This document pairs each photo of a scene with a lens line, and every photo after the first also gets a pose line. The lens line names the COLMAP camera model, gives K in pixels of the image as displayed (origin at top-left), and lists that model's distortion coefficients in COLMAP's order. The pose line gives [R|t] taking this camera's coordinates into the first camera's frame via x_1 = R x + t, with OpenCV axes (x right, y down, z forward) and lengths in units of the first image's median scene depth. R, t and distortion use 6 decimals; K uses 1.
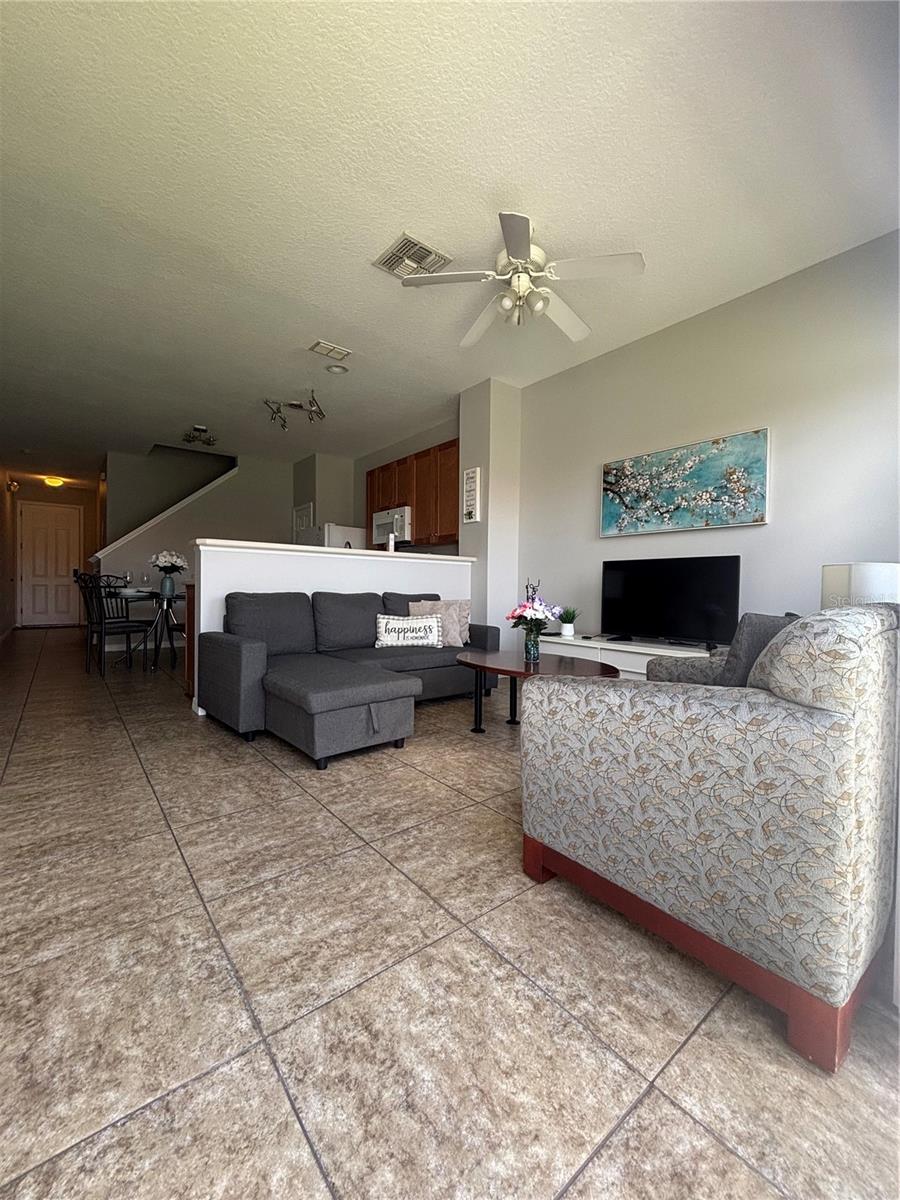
lens RADIAL K [[488.2, 0, 448.7], [0, 488.2, 595.6], [0, 0, 1]] dist [-0.000229, 0.000229]
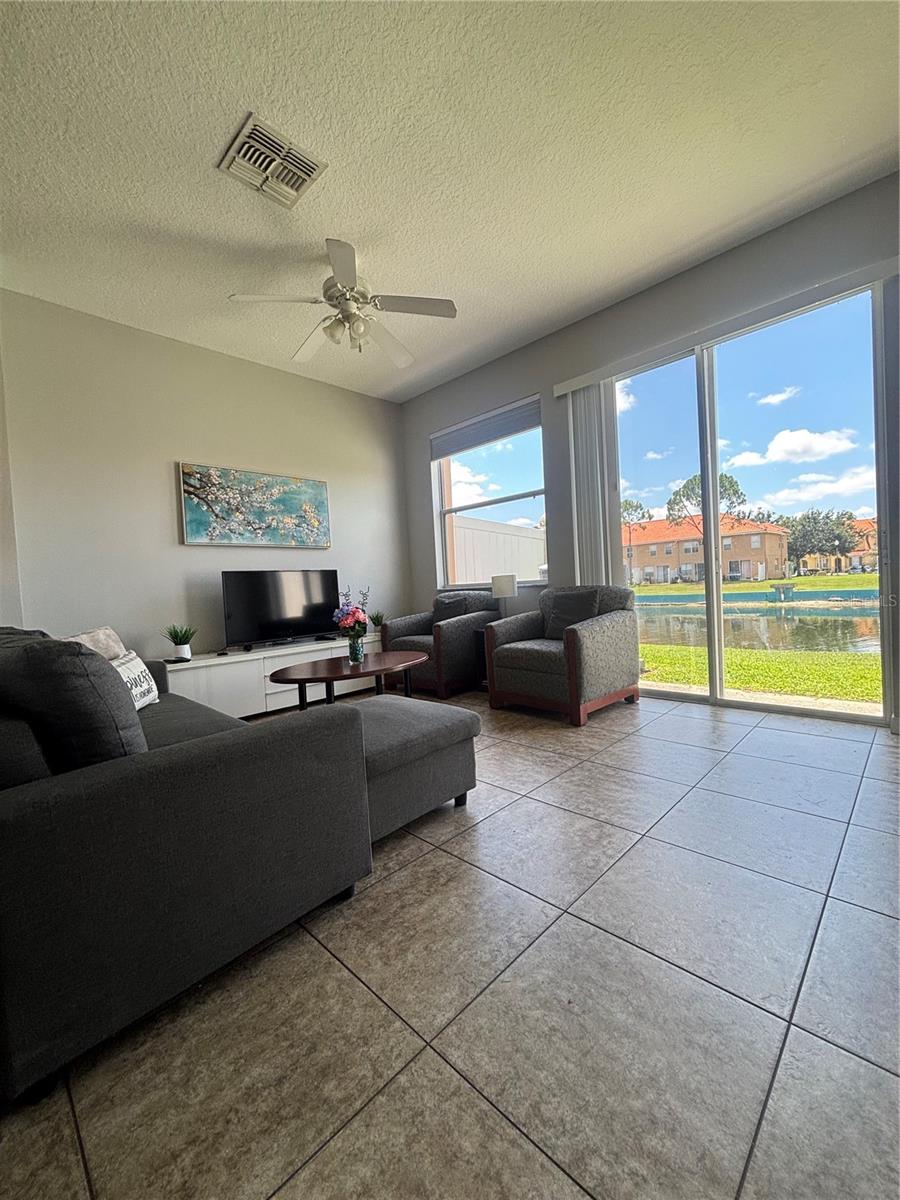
lens RADIAL K [[488.2, 0, 448.7], [0, 488.2, 595.6], [0, 0, 1]] dist [-0.000229, 0.000229]
pose [[-0.123232, -0.026329, 0.992029, -0.709562], [0.063283, 0.997405, 0.034333, -0.028261], [-0.990358, 0.067010, -0.121246, 0.706573]]
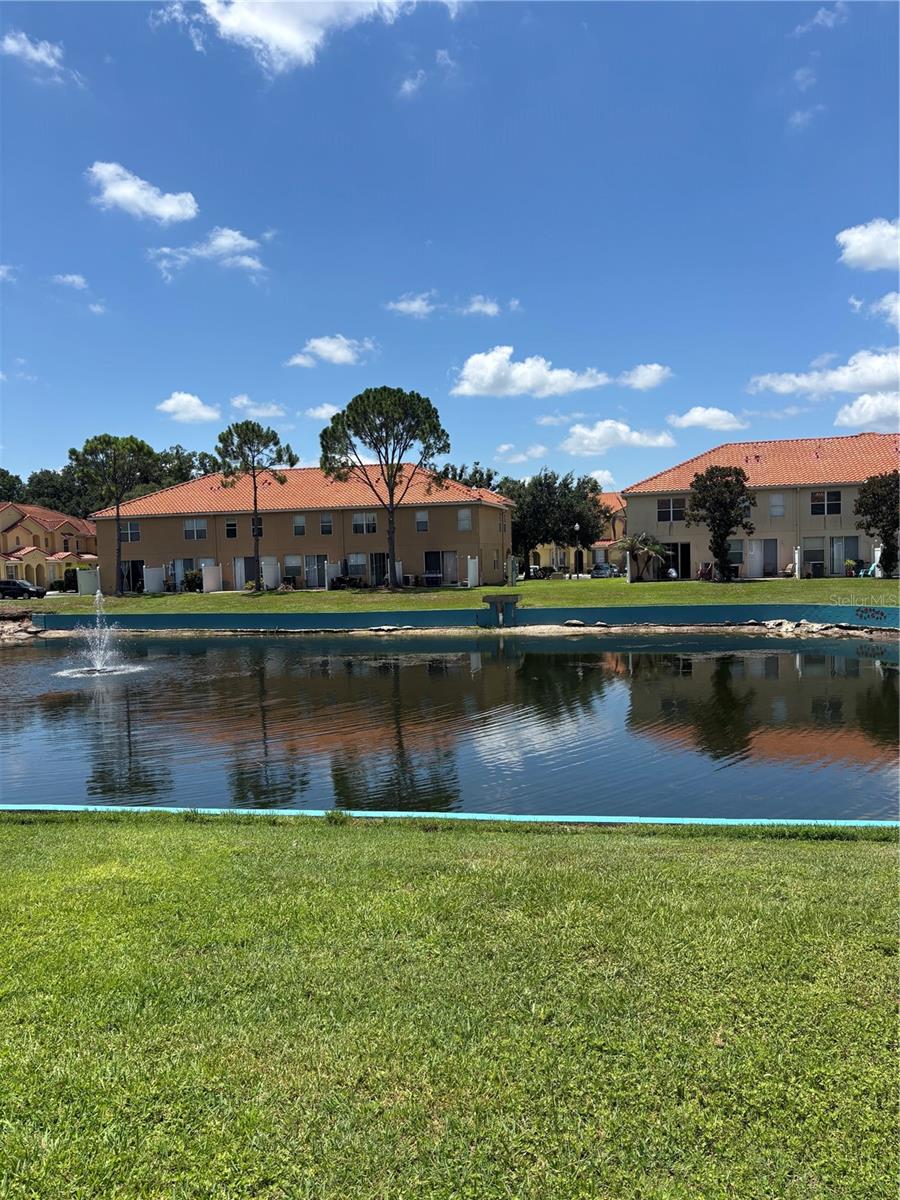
lens RADIAL K [[899.5, 0, 450.0], [0, 899.5, 600.0], [0, 0, 1]] dist [0.001122, -0.000128]
pose [[-0.607977, -0.028683, 0.793437, -0.522796], [0.031318, 0.997703, 0.060065, -0.038551], [-0.793337, 0.061367, -0.605682, 0.509966]]
